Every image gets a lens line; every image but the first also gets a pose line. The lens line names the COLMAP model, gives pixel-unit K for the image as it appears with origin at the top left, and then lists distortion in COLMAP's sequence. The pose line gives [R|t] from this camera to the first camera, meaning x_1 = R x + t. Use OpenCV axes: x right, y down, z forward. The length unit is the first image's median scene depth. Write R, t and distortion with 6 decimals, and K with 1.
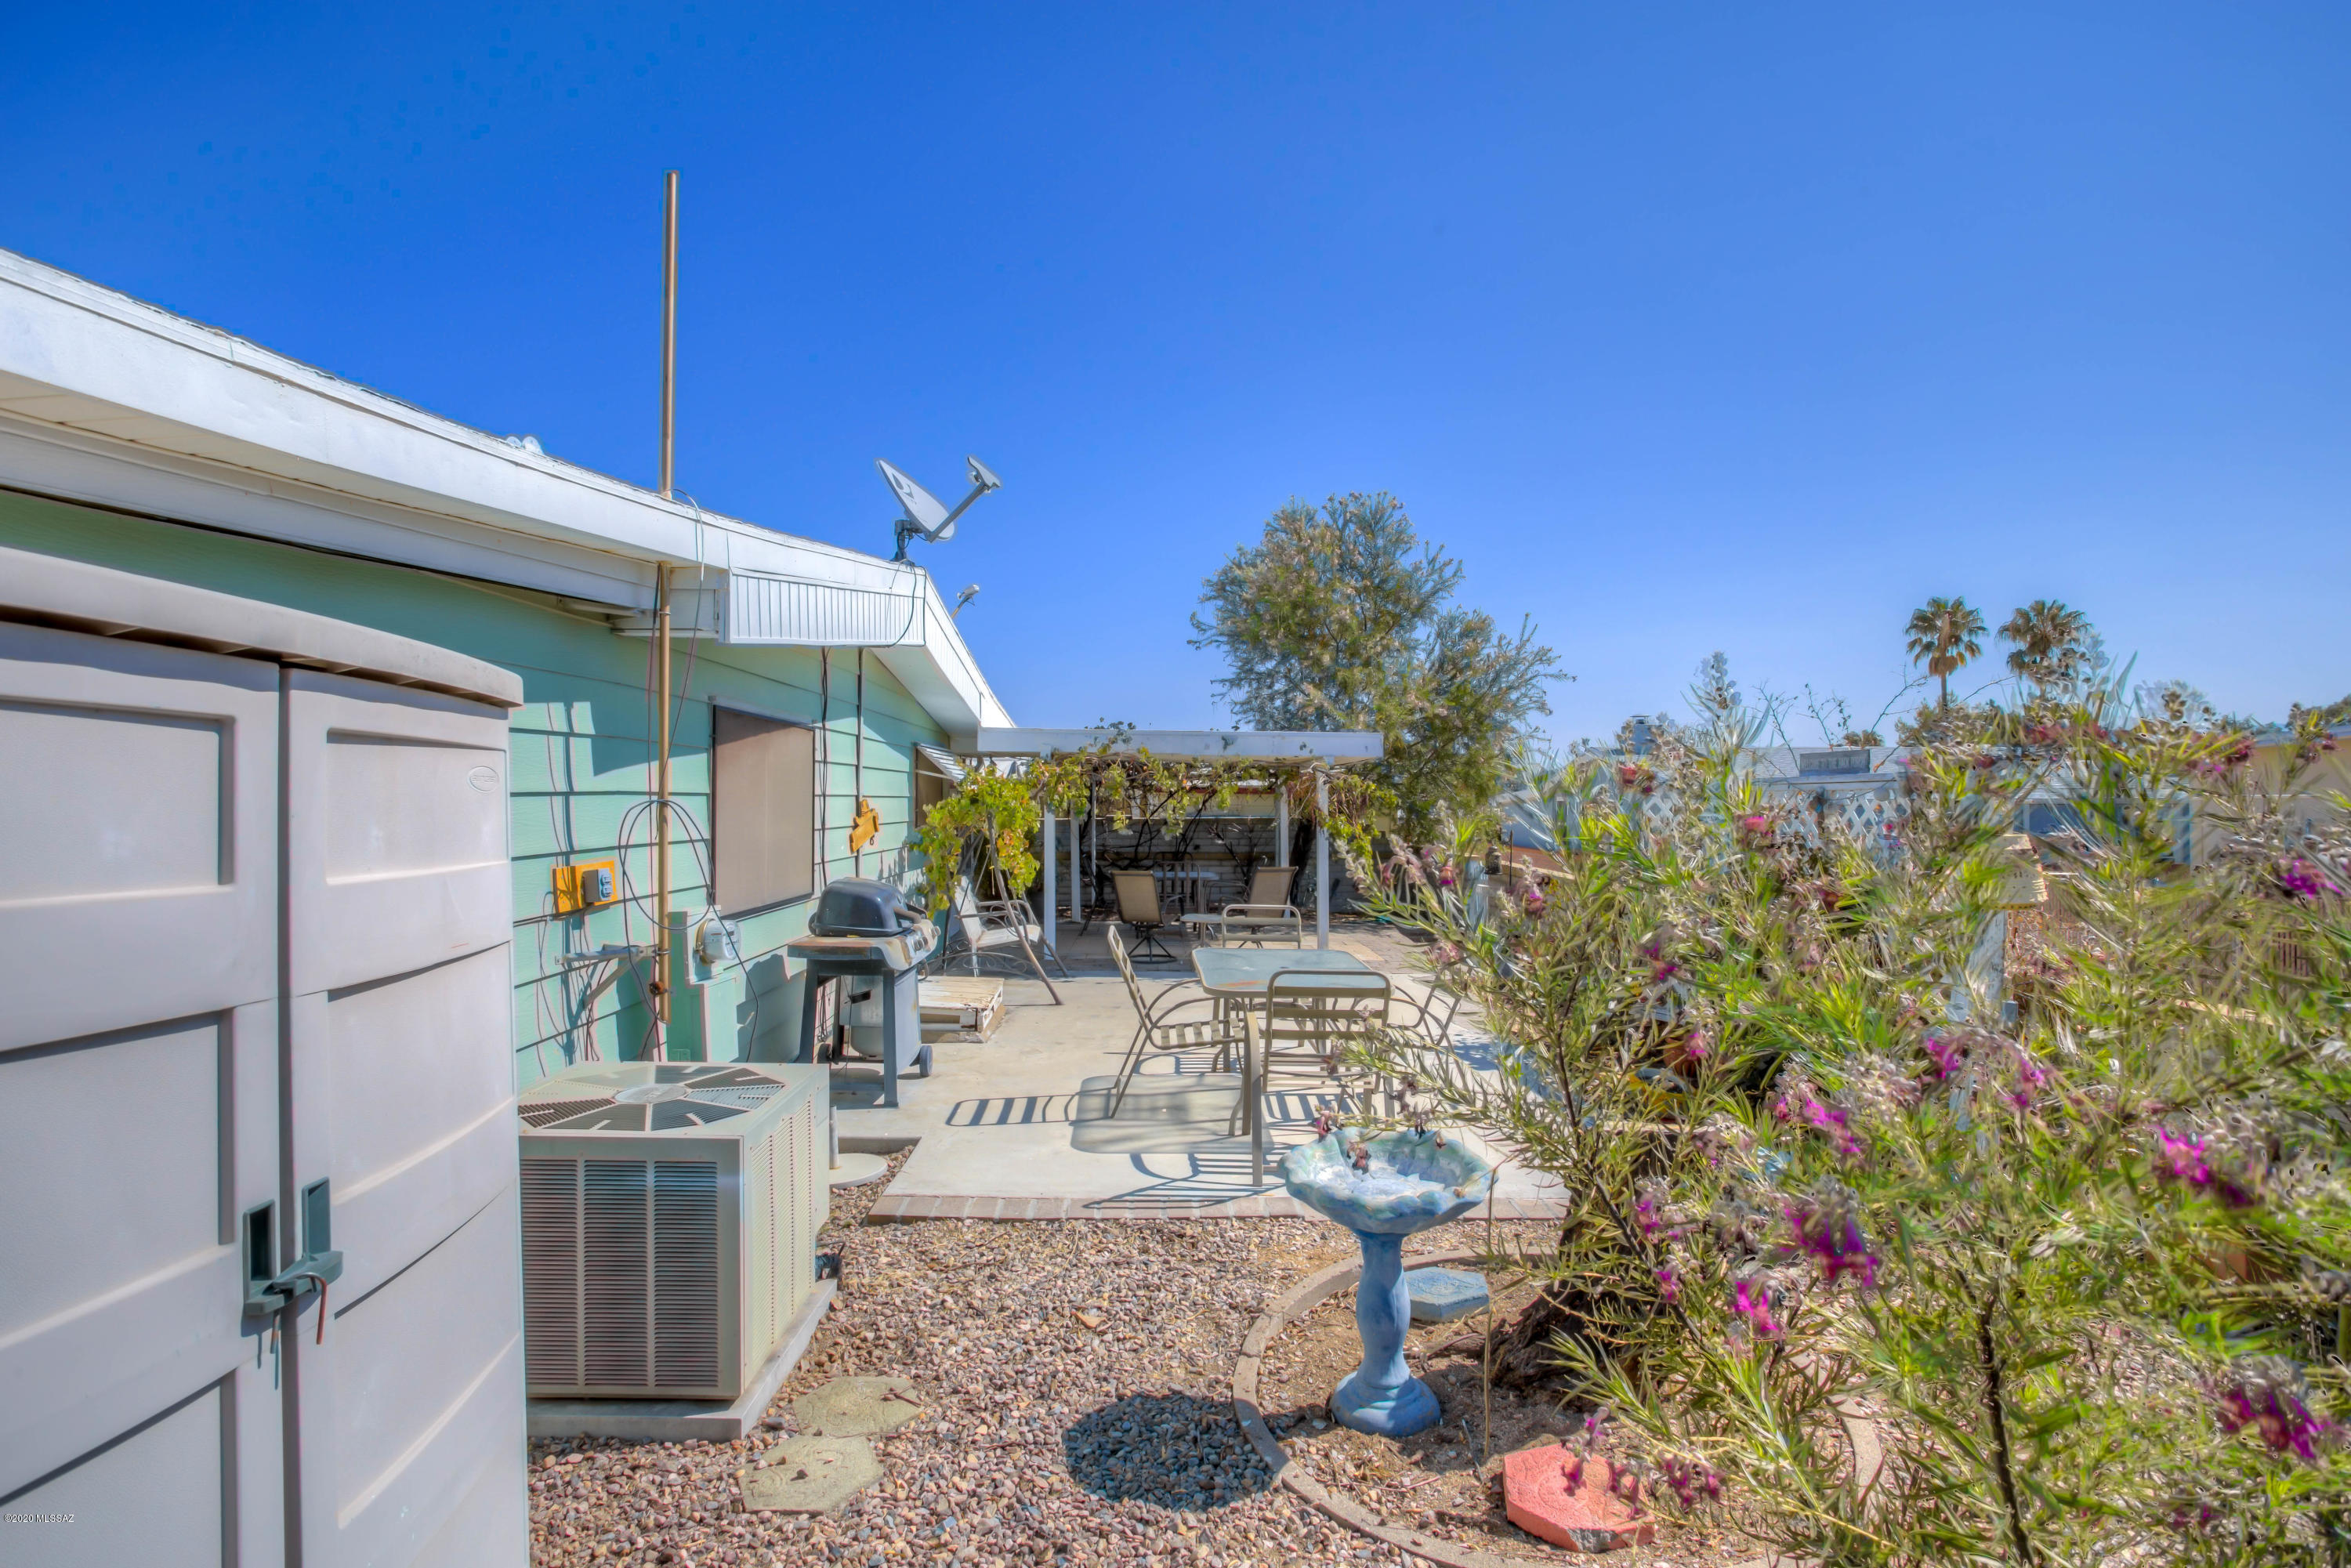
lens RADIAL K [[1236.6, 0, 1144.7], [0, 1236.6, 781.8], [0, 0, 1]] dist [-0.000162, 0.000142]
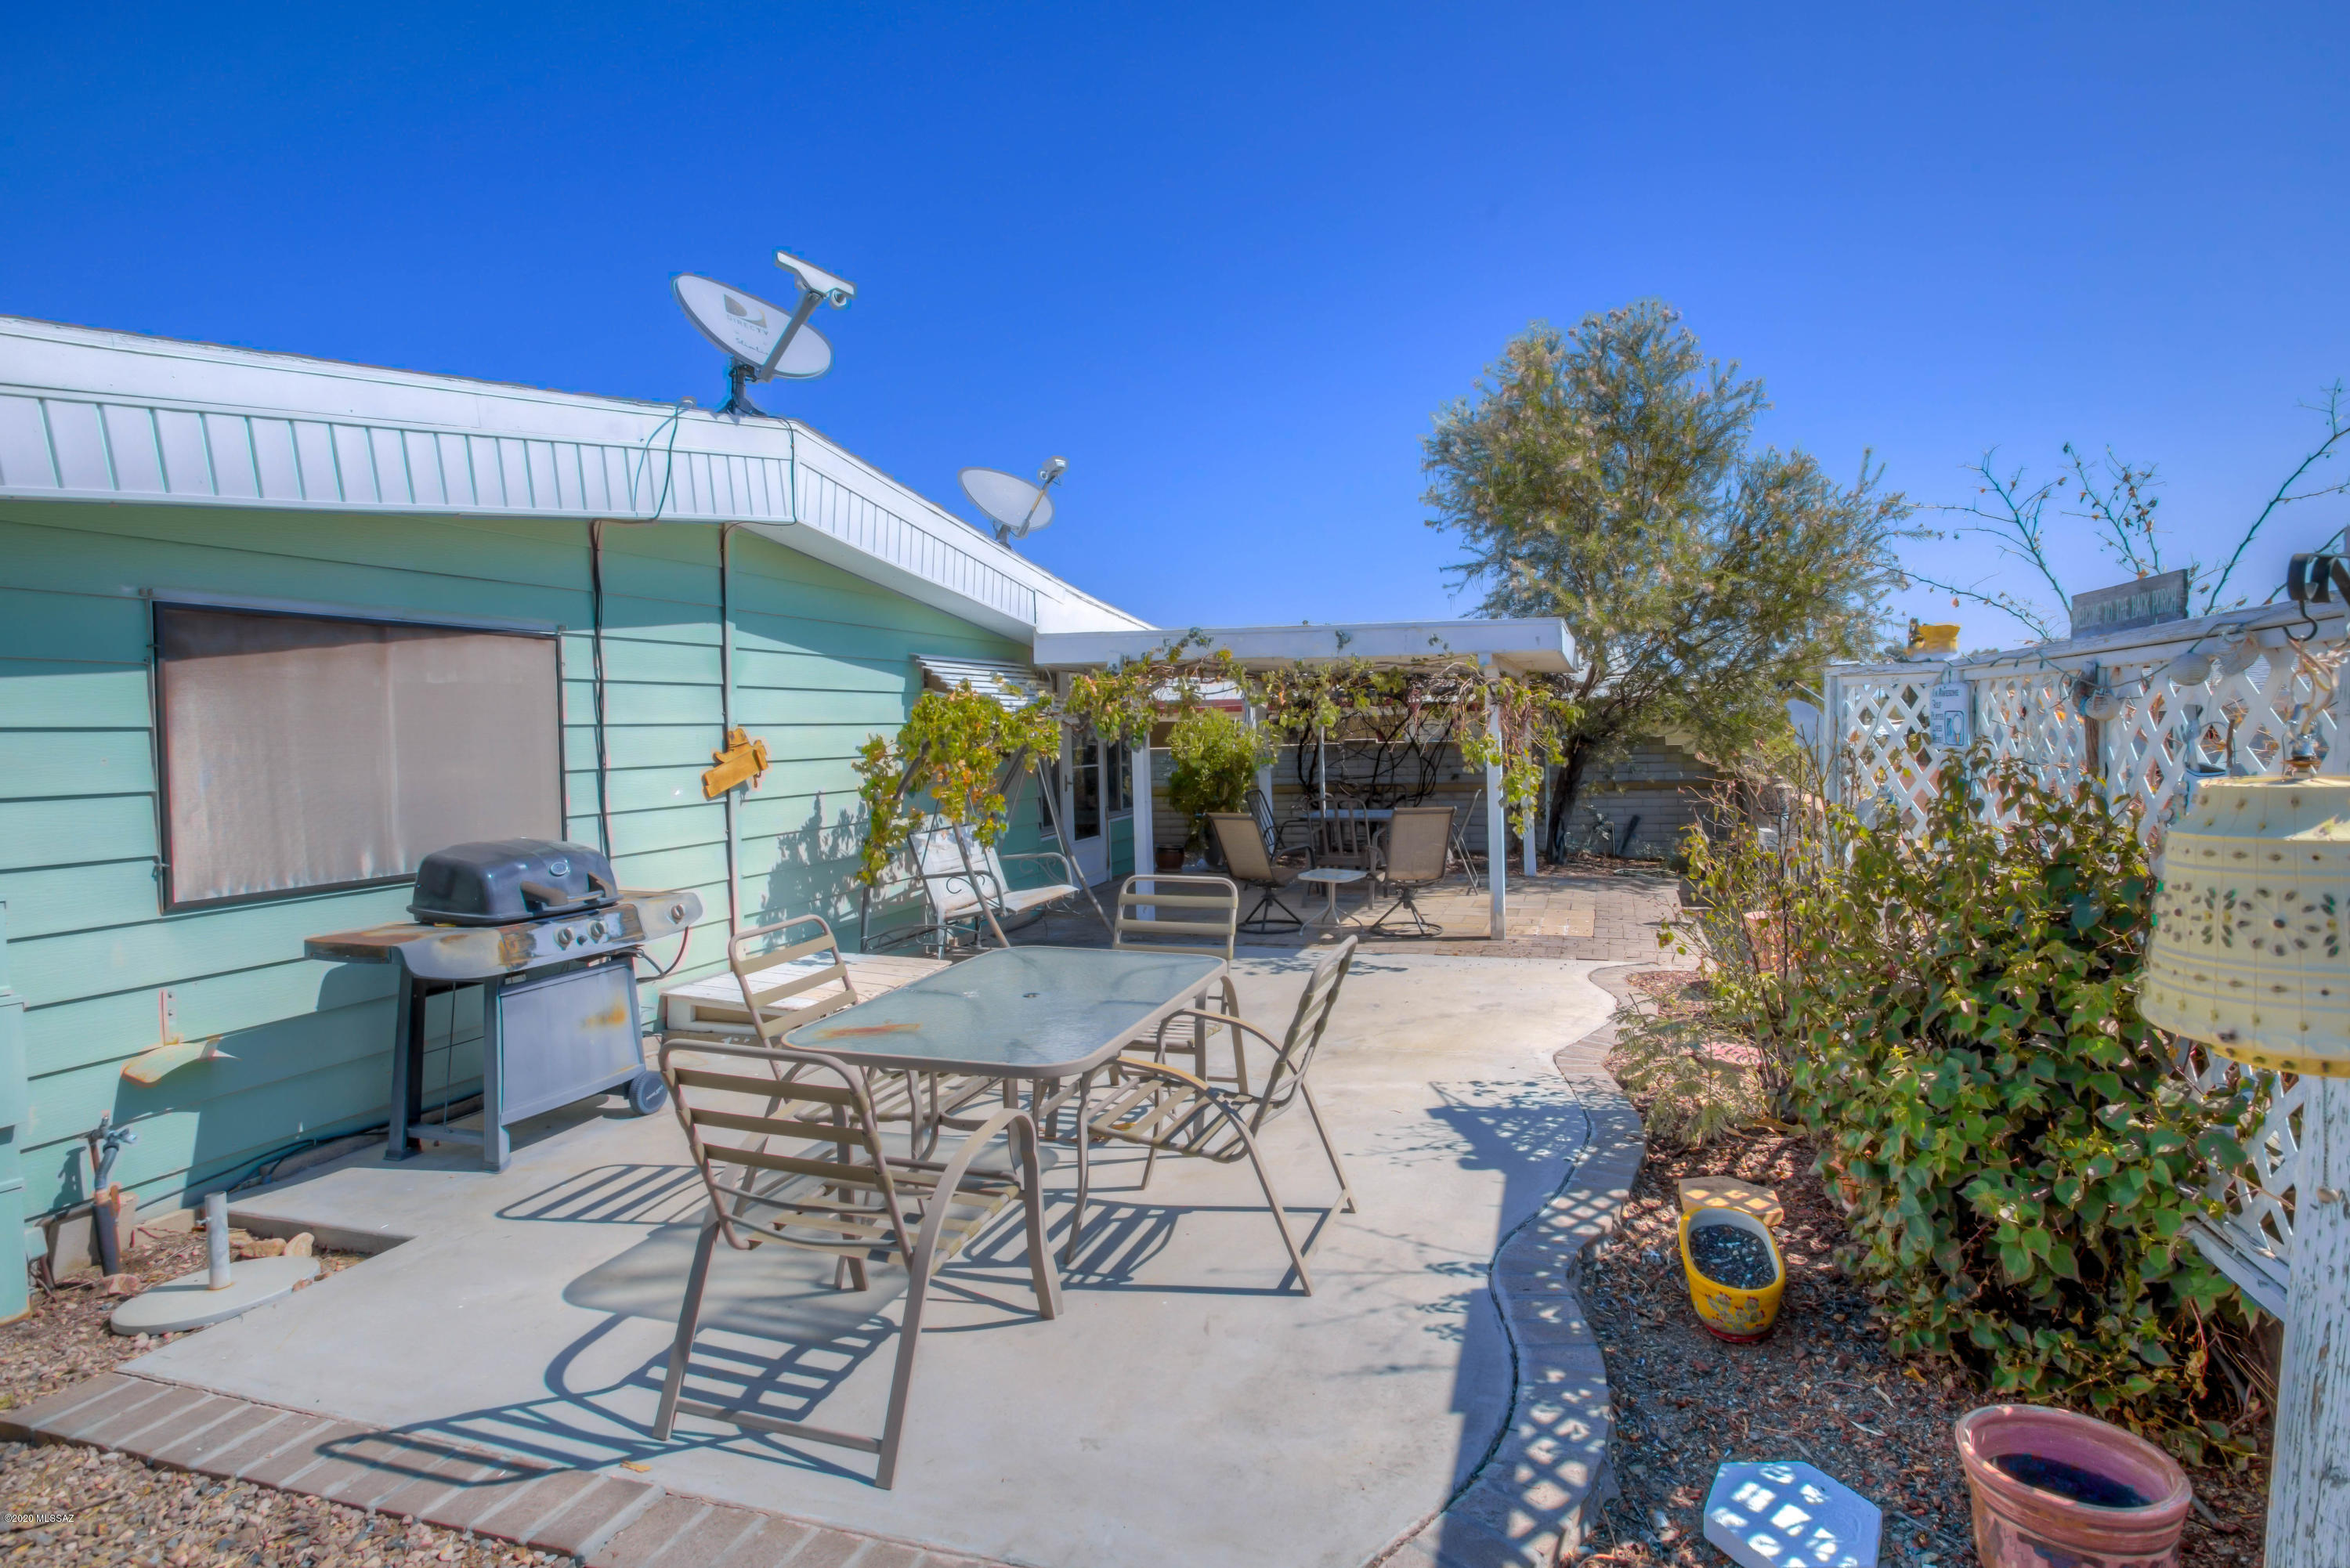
lens RADIAL K [[1255.6, 0, 1207.5], [0, 1255.6, 725.7], [0, 0, 1]] dist [-0.069306, 0.027402]
pose [[0.951352, -0.025055, -0.307086, 0.335002], [0.029743, 0.999501, 0.010597, 0.014695], [0.306668, -0.019215, 0.951623, 0.399083]]
